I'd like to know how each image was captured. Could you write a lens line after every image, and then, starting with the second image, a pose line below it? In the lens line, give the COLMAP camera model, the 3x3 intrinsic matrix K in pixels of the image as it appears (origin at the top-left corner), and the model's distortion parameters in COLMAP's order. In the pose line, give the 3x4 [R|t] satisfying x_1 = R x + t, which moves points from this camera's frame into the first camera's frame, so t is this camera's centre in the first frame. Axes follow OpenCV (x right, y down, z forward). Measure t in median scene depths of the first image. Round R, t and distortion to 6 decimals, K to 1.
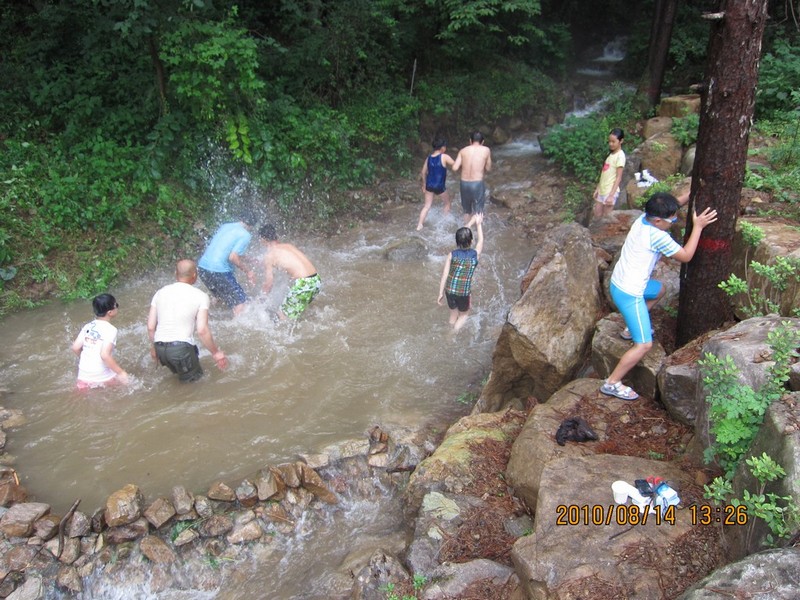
lens RADIAL K [[668.9, 0, 400.9], [0, 668.9, 303.1], [0, 0, 1]] dist [-0.061718, 0.029658]
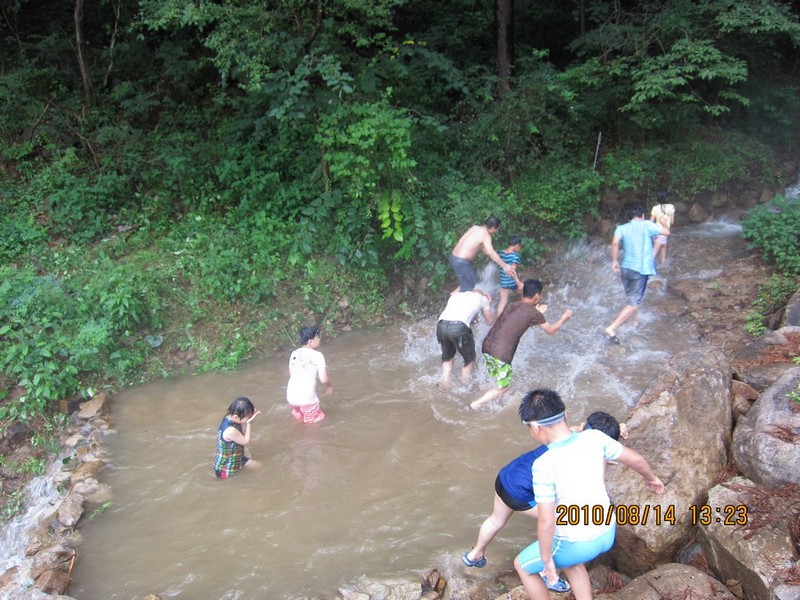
lens RADIAL K [[668.9, 0, 399.9], [0, 668.9, 301.8], [0, 0, 1]] dist [-0.061718, 0.029658]
pose [[0.945723, 0.059545, -0.319472, 0.109317], [-0.088174, 0.993209, -0.075897, -0.056000], [0.312783, 0.099947, 0.944551, 0.090339]]
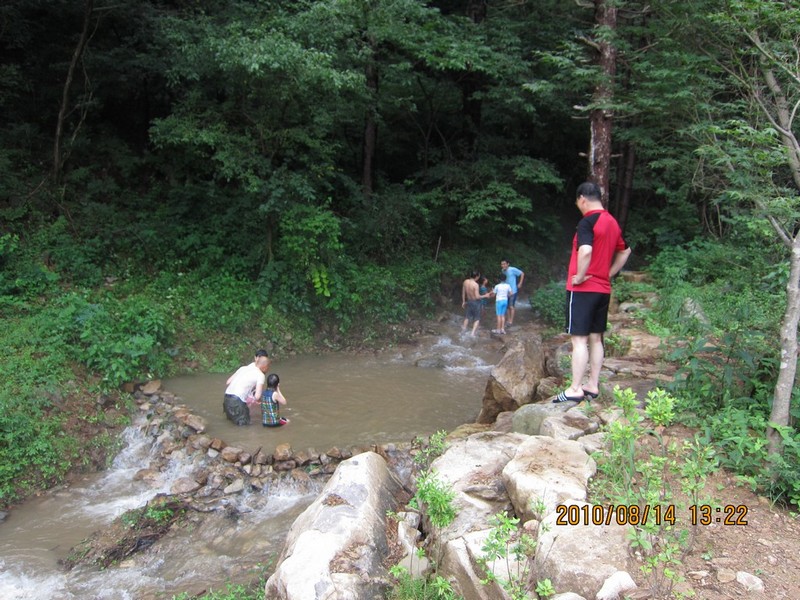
lens RADIAL K [[668.9, 0, 401.4], [0, 668.9, 297.9], [0, 0, 1]] dist [-0.061718, 0.029658]
pose [[0.997969, 0.060385, -0.020266, -0.037245], [-0.063547, 0.965618, -0.252080, 0.175205], [0.004347, 0.252856, 0.967494, -0.492064]]
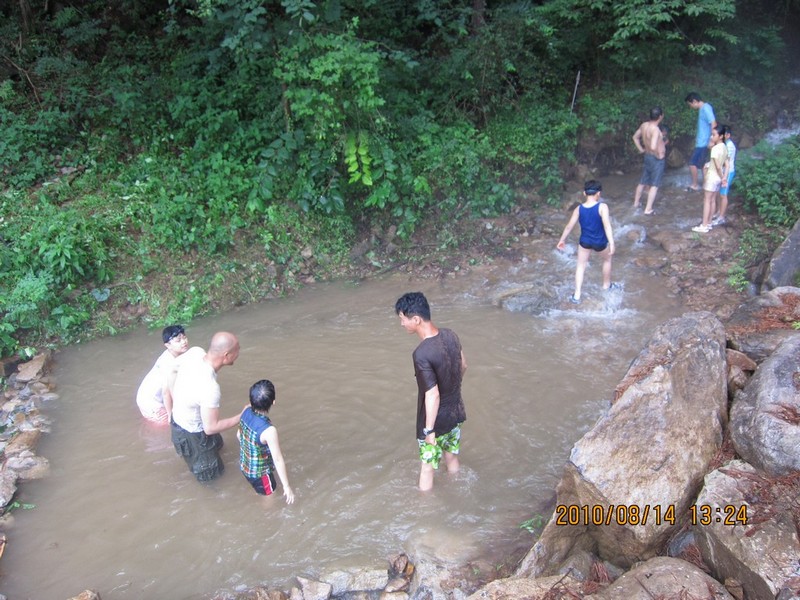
lens RADIAL K [[668.9, 0, 401.6], [0, 668.9, 301.2], [0, 0, 1]] dist [-0.061718, 0.029658]
pose [[0.959688, 0.086603, -0.267393, 0.092753], [-0.088186, 0.996085, 0.006108, -0.074378], [0.266875, 0.017719, 0.963568, 0.148434]]
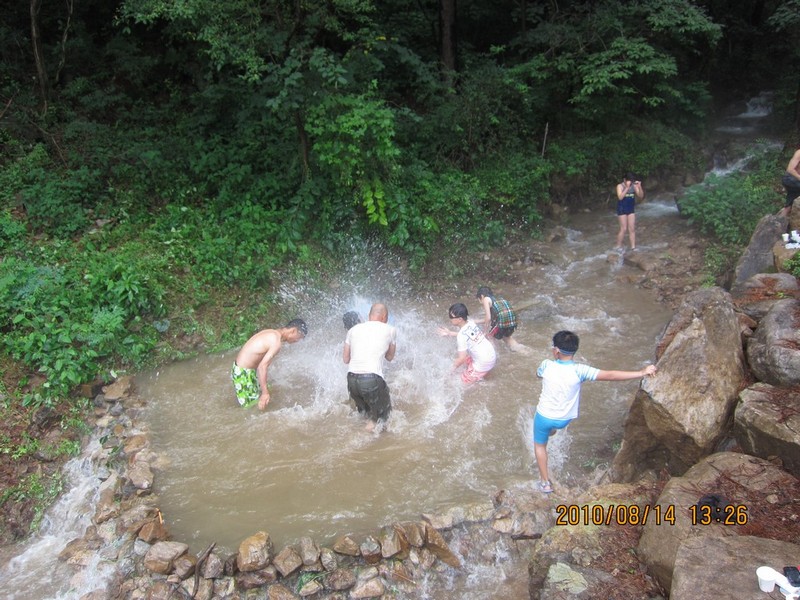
lens RADIAL K [[668.9, 0, 400.8], [0, 668.9, 302.1], [0, 0, 1]] dist [-0.061718, 0.029658]
pose [[0.981572, 0.015484, -0.190464, -0.000448], [-0.032598, 0.995670, -0.087054, -0.000991], [0.188292, 0.091658, 0.977827, -0.007709]]
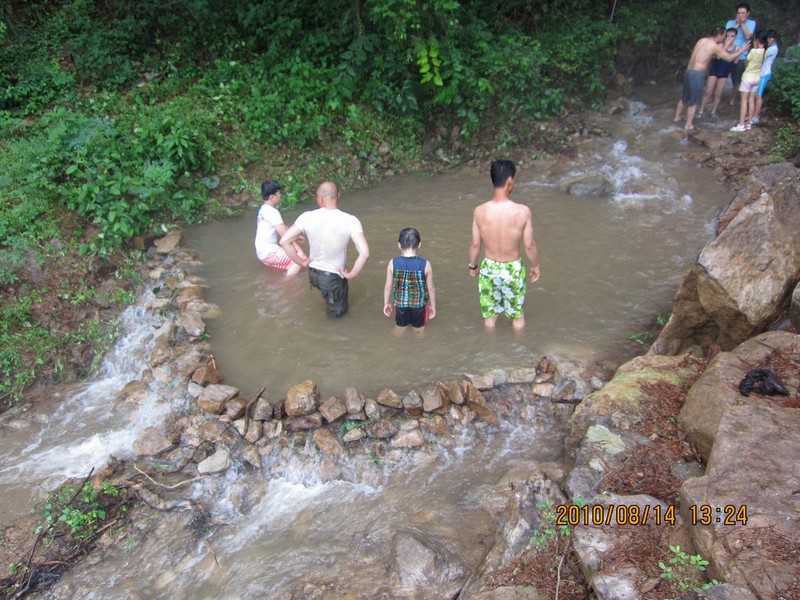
lens RADIAL K [[668.9, 0, 400.0], [0, 668.9, 304.4], [0, 0, 1]] dist [-0.061718, 0.029658]
pose [[0.964443, 0.104245, -0.242862, -0.007031], [-0.080612, 0.991166, 0.105321, 0.012772], [0.251696, -0.081998, 0.964326, -0.003094]]
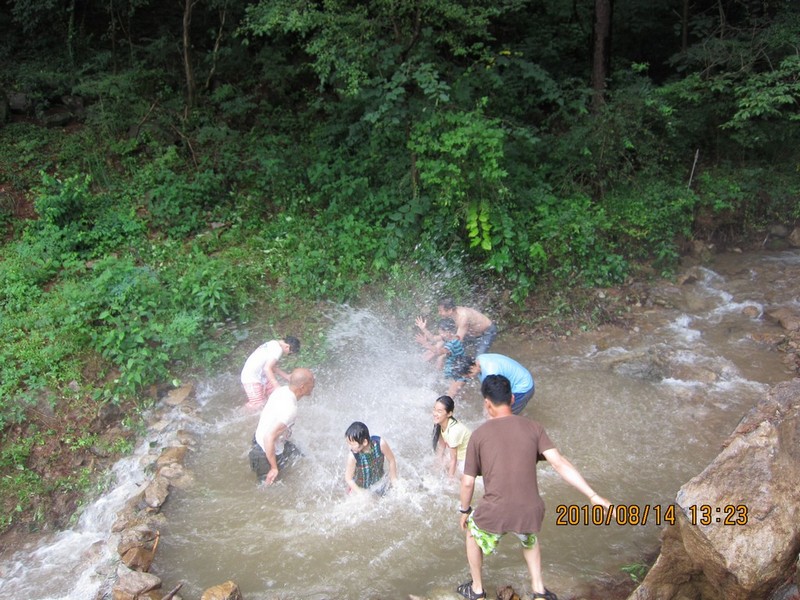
lens RADIAL K [[668.9, 0, 399.4], [0, 668.9, 300.2], [0, 0, 1]] dist [-0.061718, 0.029658]
pose [[0.898857, 0.109287, -0.424397, 0.097581], [-0.156295, 0.984668, -0.077465, -0.052676], [0.409425, 0.135961, 0.902156, 0.085287]]
